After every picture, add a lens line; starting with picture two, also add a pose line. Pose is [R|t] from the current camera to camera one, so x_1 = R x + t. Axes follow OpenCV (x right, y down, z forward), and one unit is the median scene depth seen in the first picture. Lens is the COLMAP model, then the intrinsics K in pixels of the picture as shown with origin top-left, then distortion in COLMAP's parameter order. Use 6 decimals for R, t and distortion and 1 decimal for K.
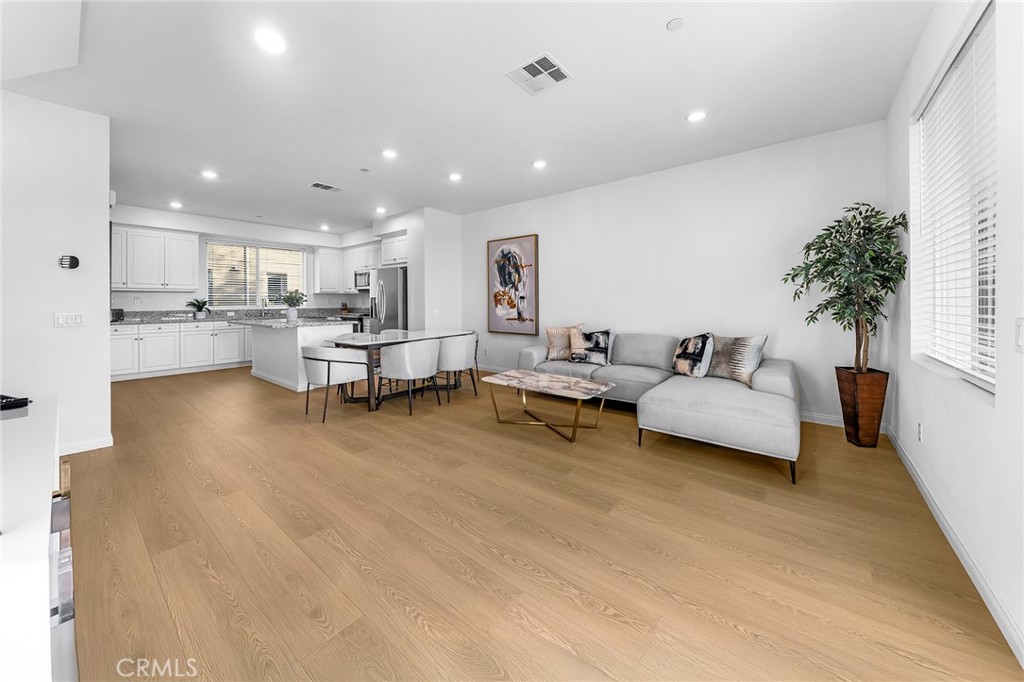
lens RADIAL K [[384.2, 0, 498.6], [0, 384.2, 302.1], [0, 0, 1]] dist [0.003195, 0.000003]
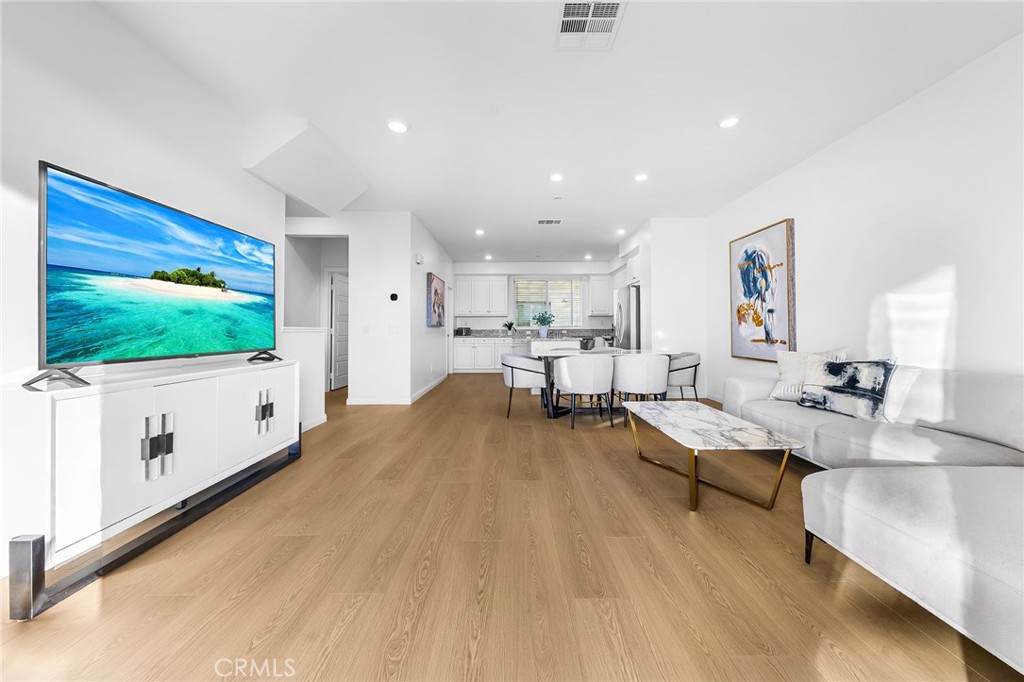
lens RADIAL K [[356.0, 0, 490.3], [0, 356.0, 323.0], [0, 0, 1]] dist [0.005231, -0.002277]
pose [[0.624270, -0.009836, -0.781147, 0.252197], [-0.002357, 0.999892, -0.014474, 0.021590], [0.781205, 0.010877, 0.624180, 0.169753]]
